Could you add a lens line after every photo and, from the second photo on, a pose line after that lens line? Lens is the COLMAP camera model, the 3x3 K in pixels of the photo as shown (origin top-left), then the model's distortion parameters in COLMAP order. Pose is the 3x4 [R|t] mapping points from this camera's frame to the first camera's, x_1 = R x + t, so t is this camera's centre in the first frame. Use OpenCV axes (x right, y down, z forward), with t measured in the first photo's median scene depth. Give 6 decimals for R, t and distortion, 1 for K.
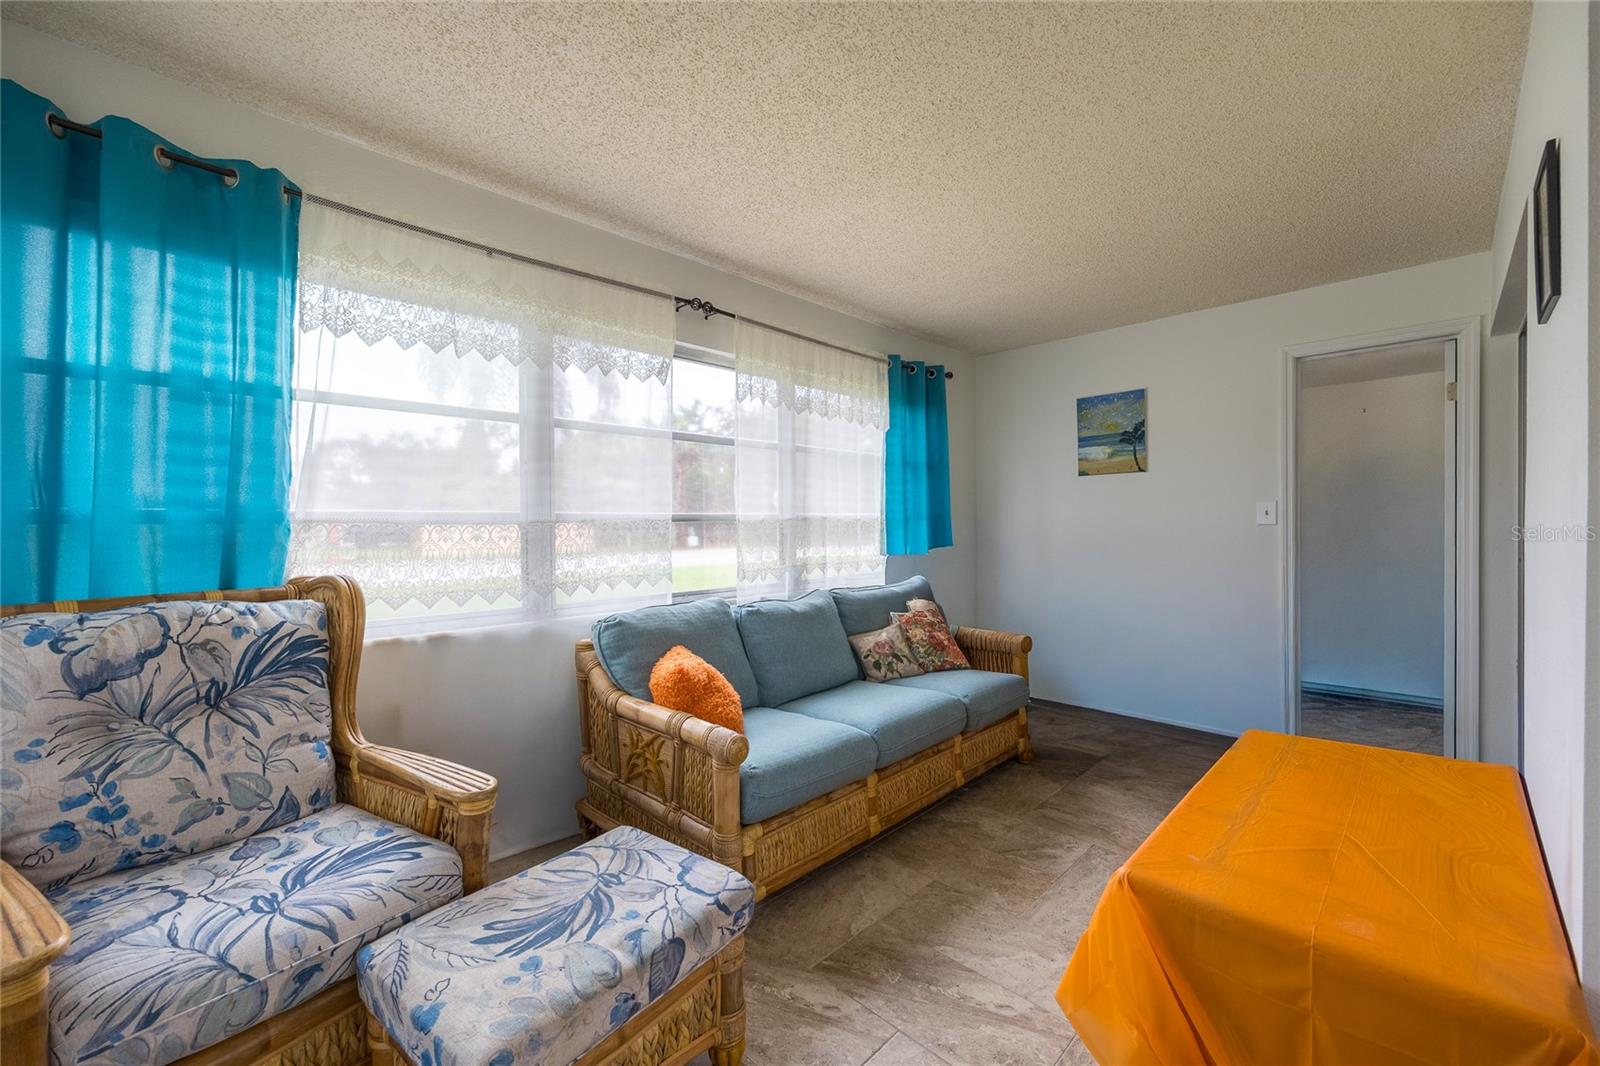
lens RADIAL K [[635.2, 0, 802.7], [0, 635.2, 527.1], [0, 0, 1]] dist [-0.003354, -0.000227]
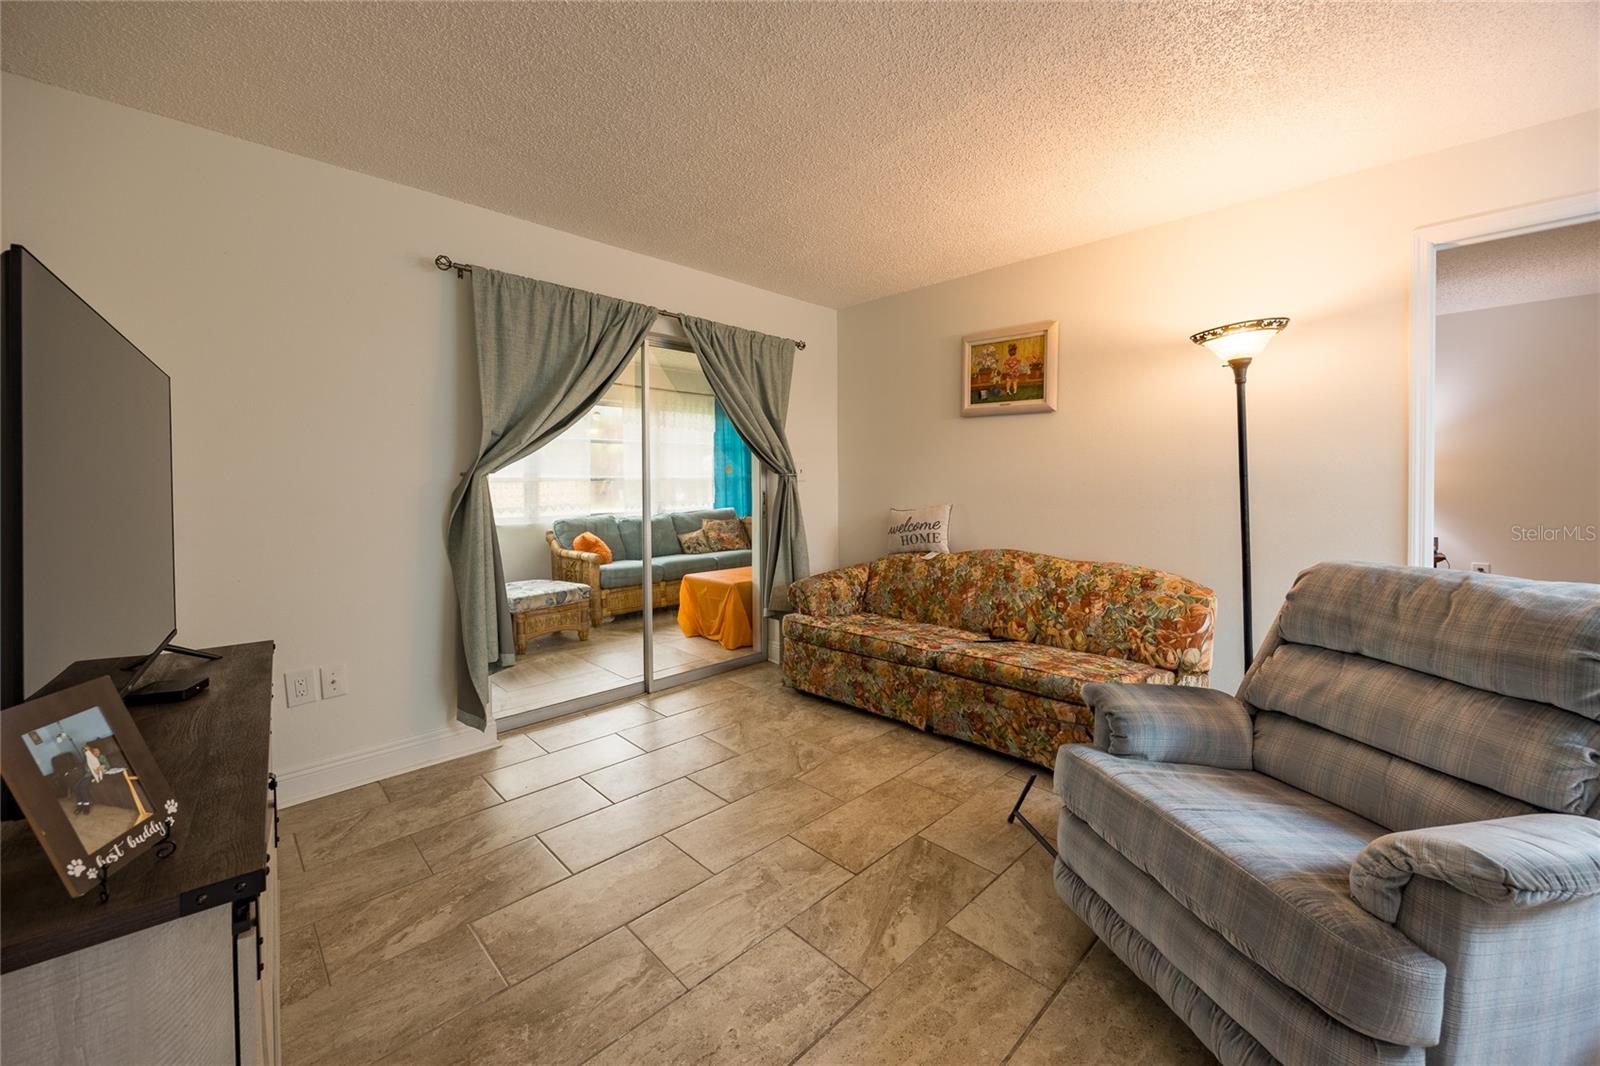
lens RADIAL K [[635.2, 0, 773.3], [0, 635.2, 487.5], [0, 0, 1]] dist [-0.003354, -0.000227]
pose [[0.998828, -0.004901, -0.048161, 0.603409], [0.005213, 0.999966, 0.006339, 0.005309], [0.048128, -0.006583, 0.998819, -1.331424]]
